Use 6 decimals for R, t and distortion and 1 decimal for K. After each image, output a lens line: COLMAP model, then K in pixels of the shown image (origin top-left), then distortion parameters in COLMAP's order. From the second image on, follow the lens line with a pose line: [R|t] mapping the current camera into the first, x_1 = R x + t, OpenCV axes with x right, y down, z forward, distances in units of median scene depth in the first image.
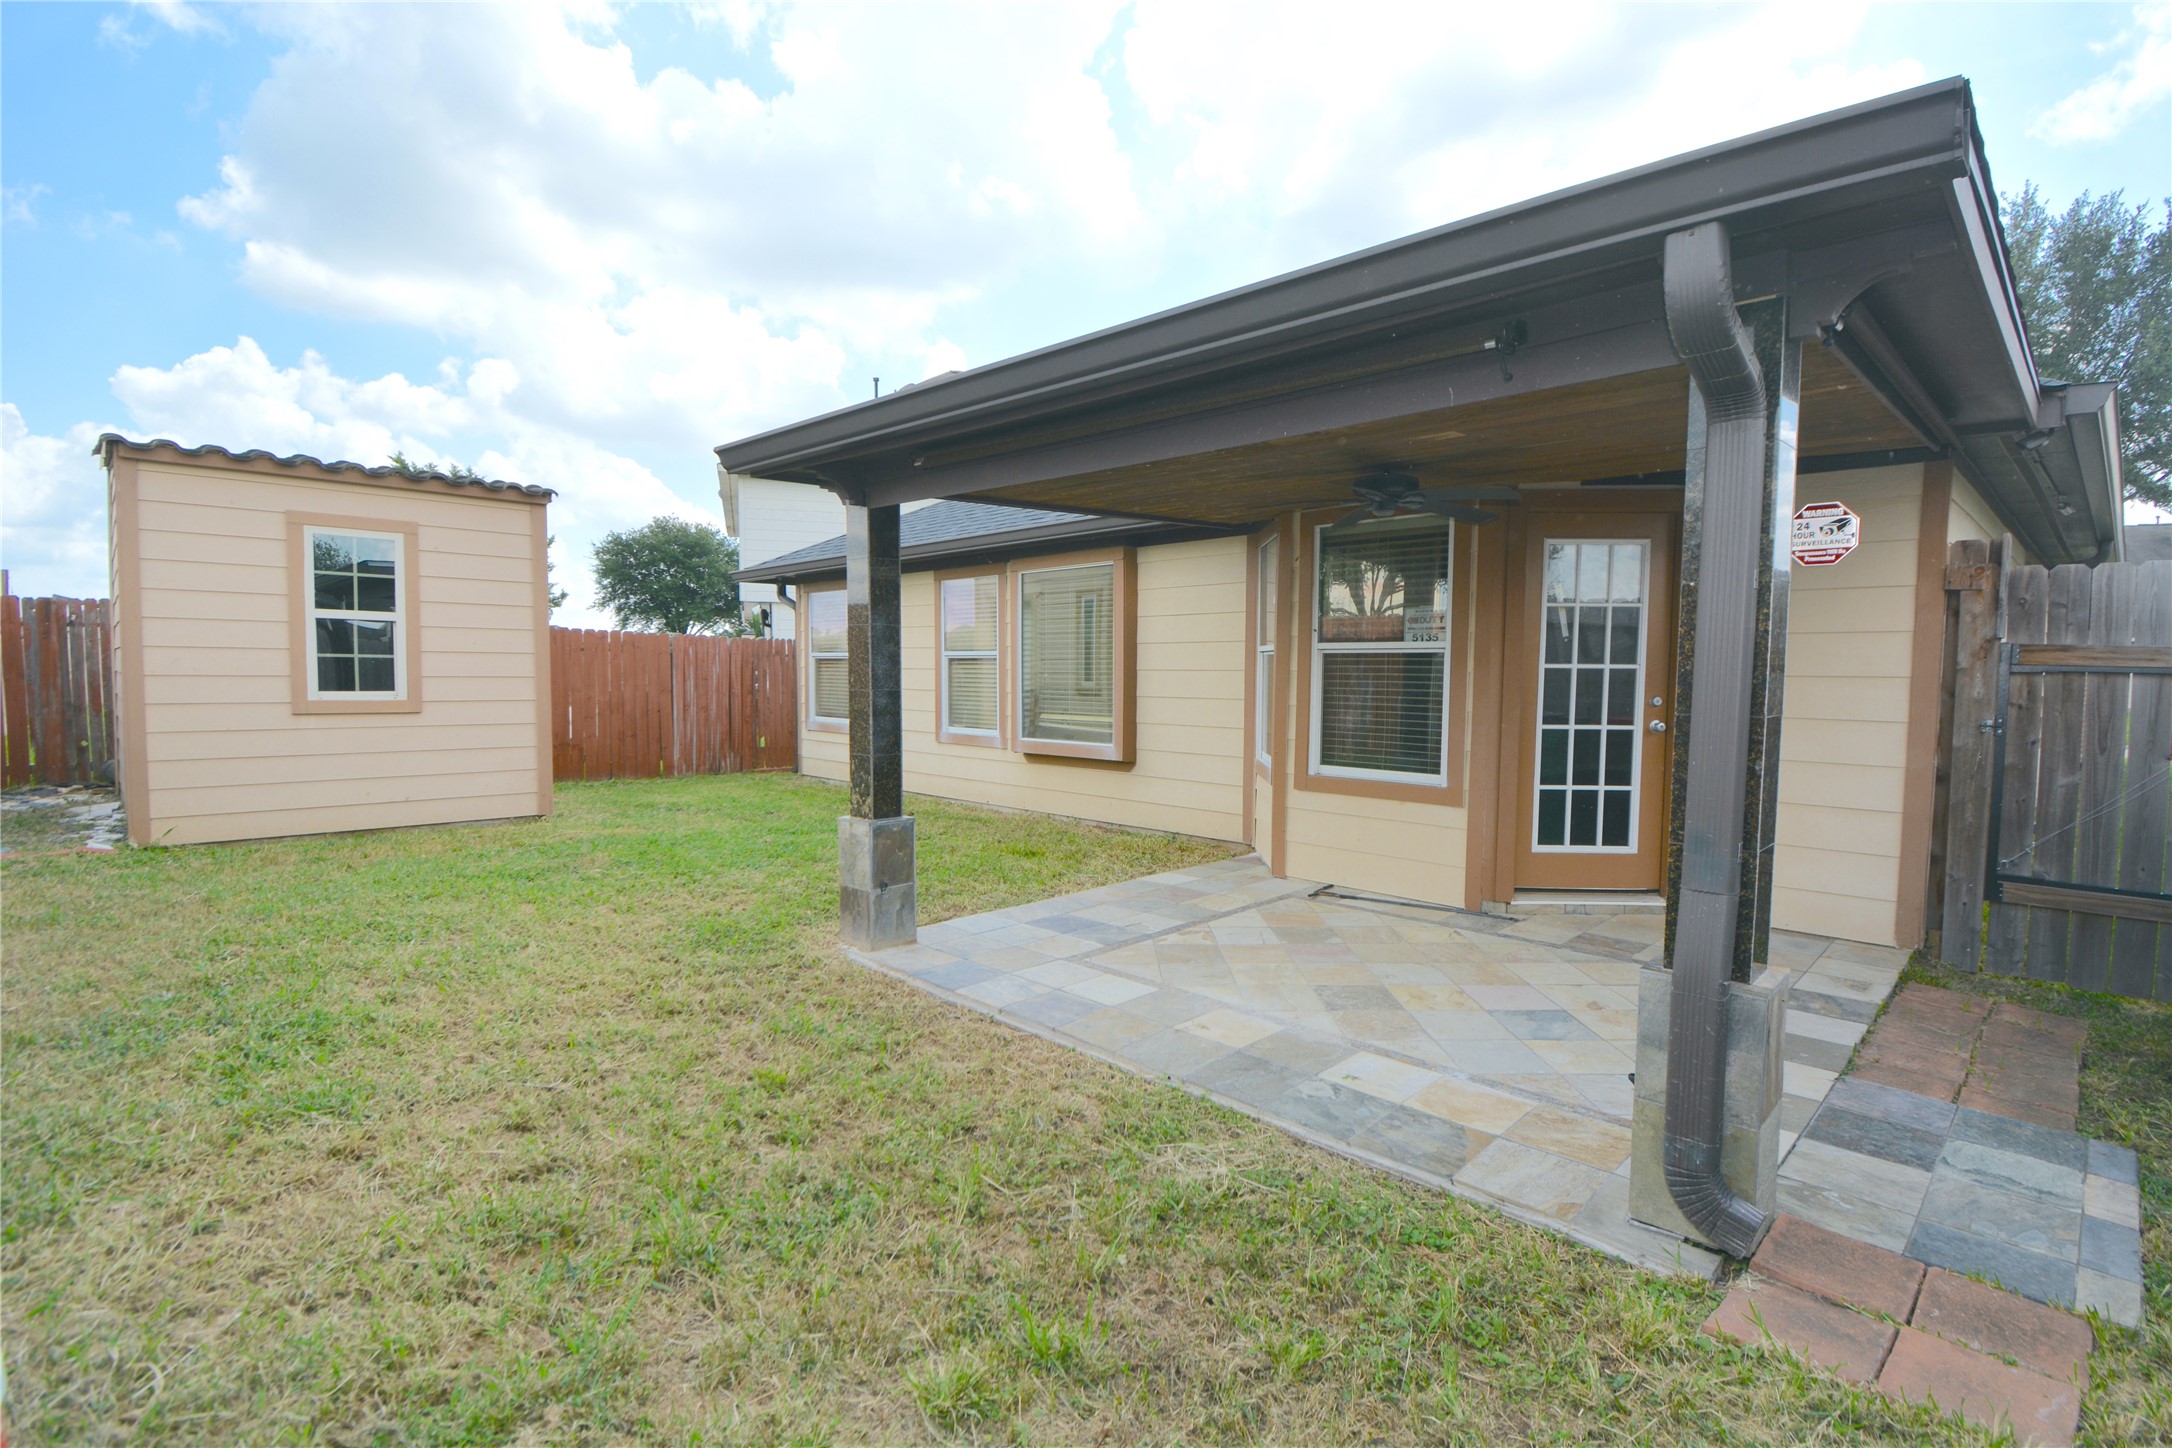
lens RADIAL K [[1045.2, 0, 1093.7], [0, 1045.2, 729.8], [0, 0, 1]] dist [-0.002220, -0.005688]
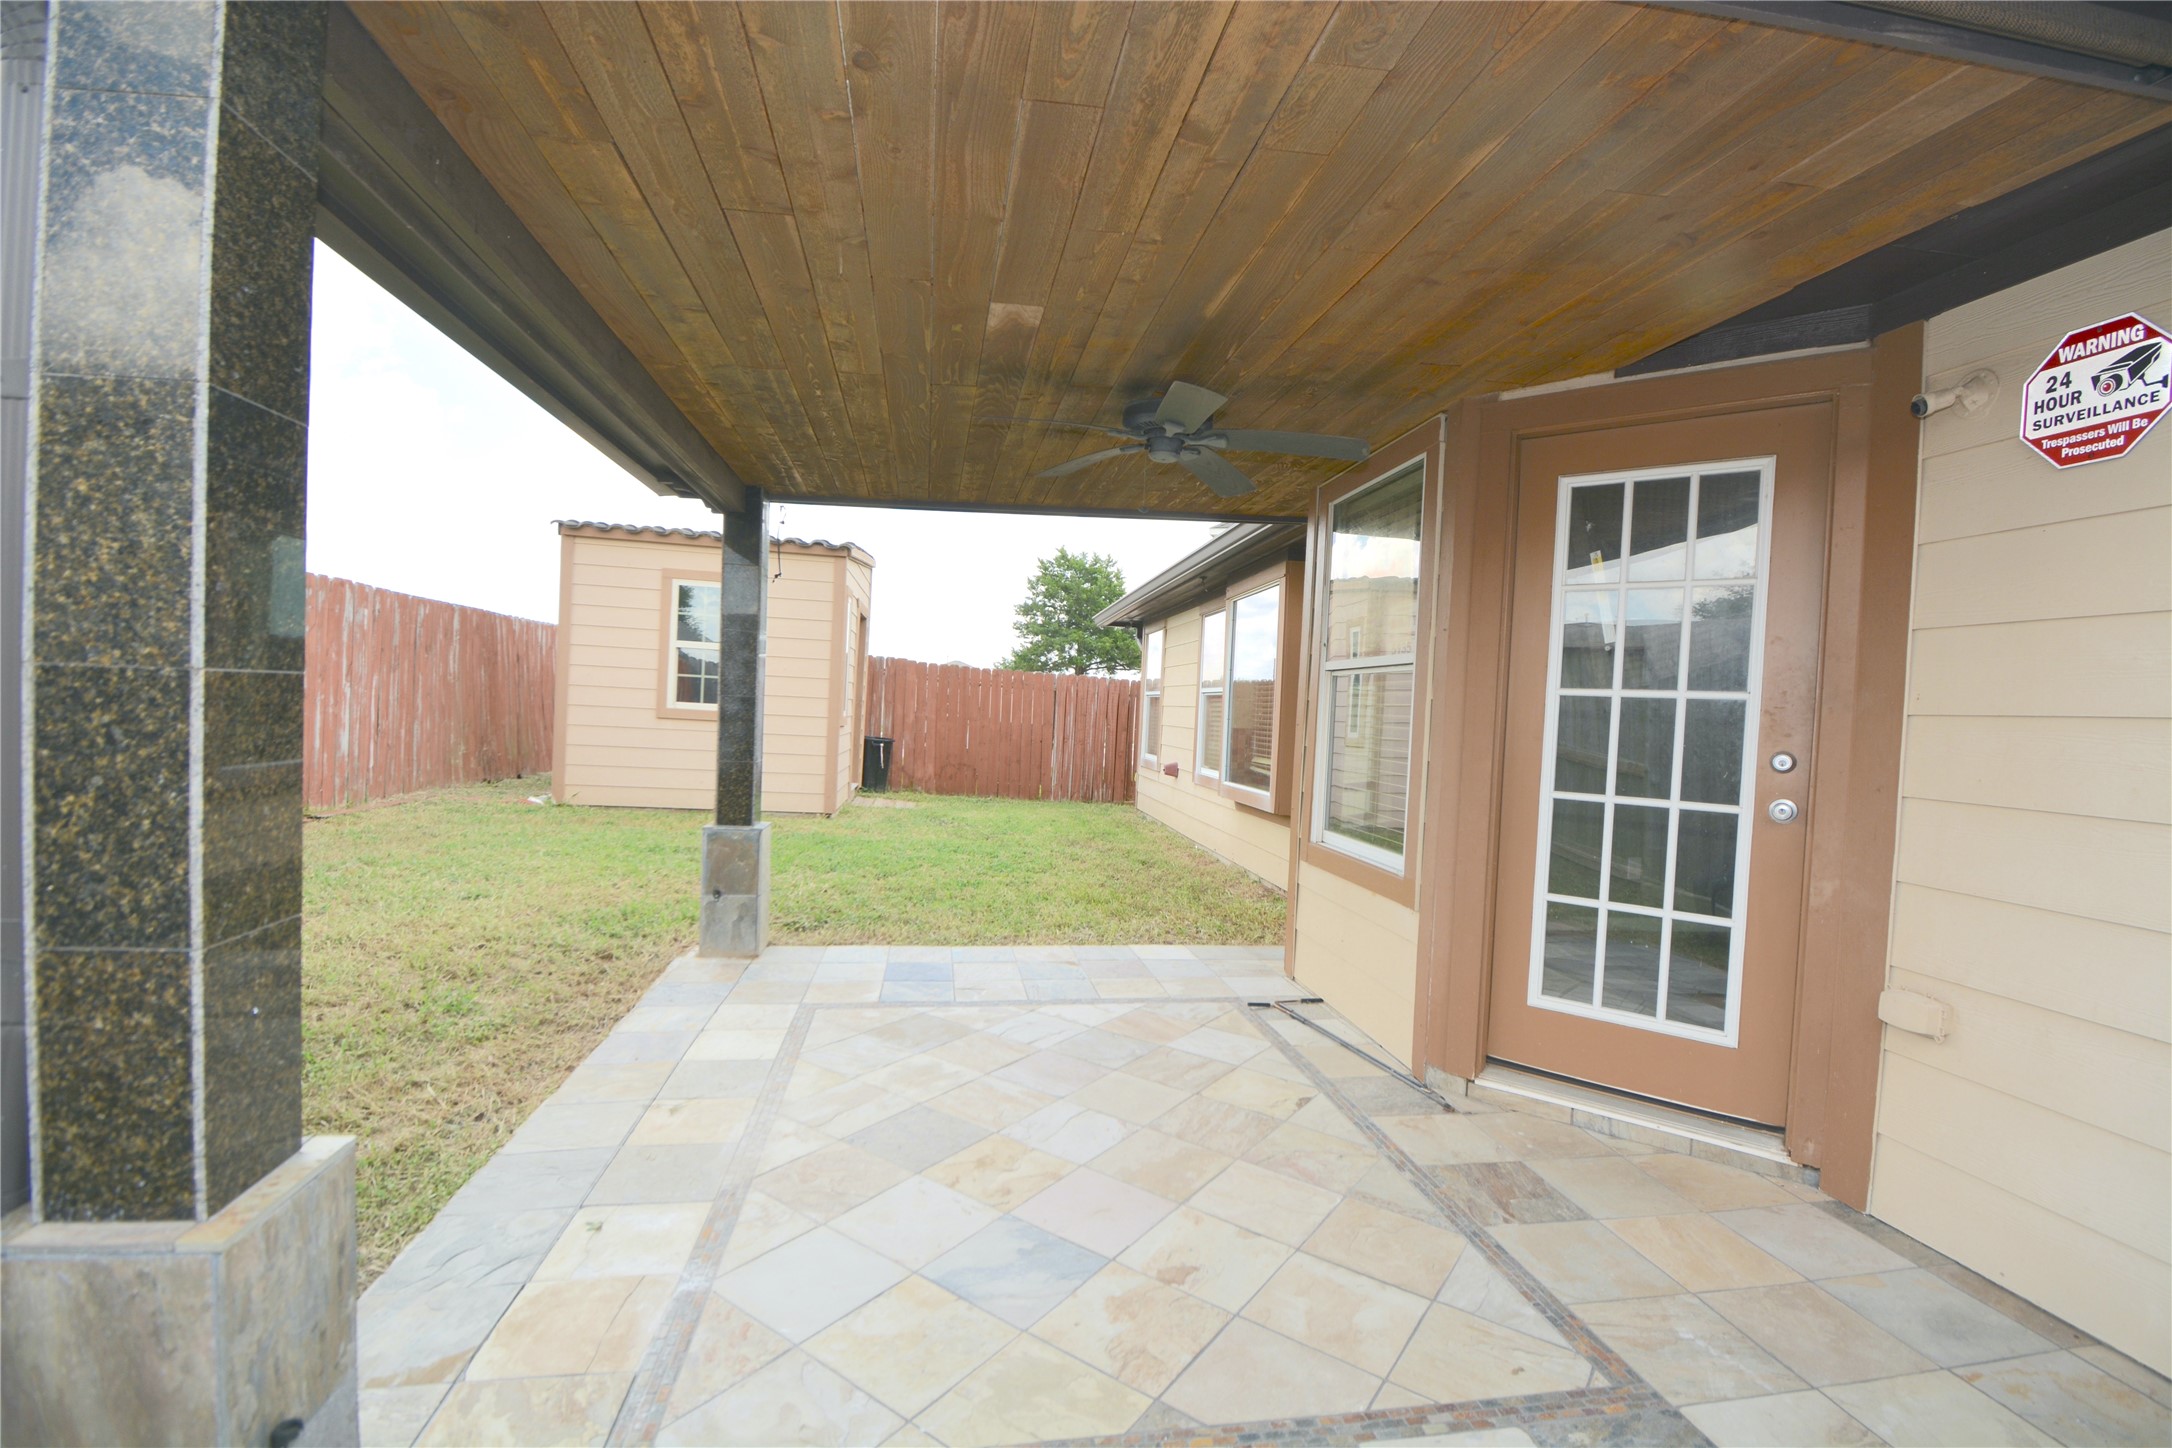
lens RADIAL K [[976.2, 0, 1083.2], [0, 976.2, 725.9], [0, 0, 1]] dist [-0.007815, -0.008174]
pose [[0.803293, 0.040244, -0.594222, 0.541704], [-0.076123, 0.996469, -0.035419, -0.001874], [0.590699, 0.073686, 0.803521, 0.395931]]
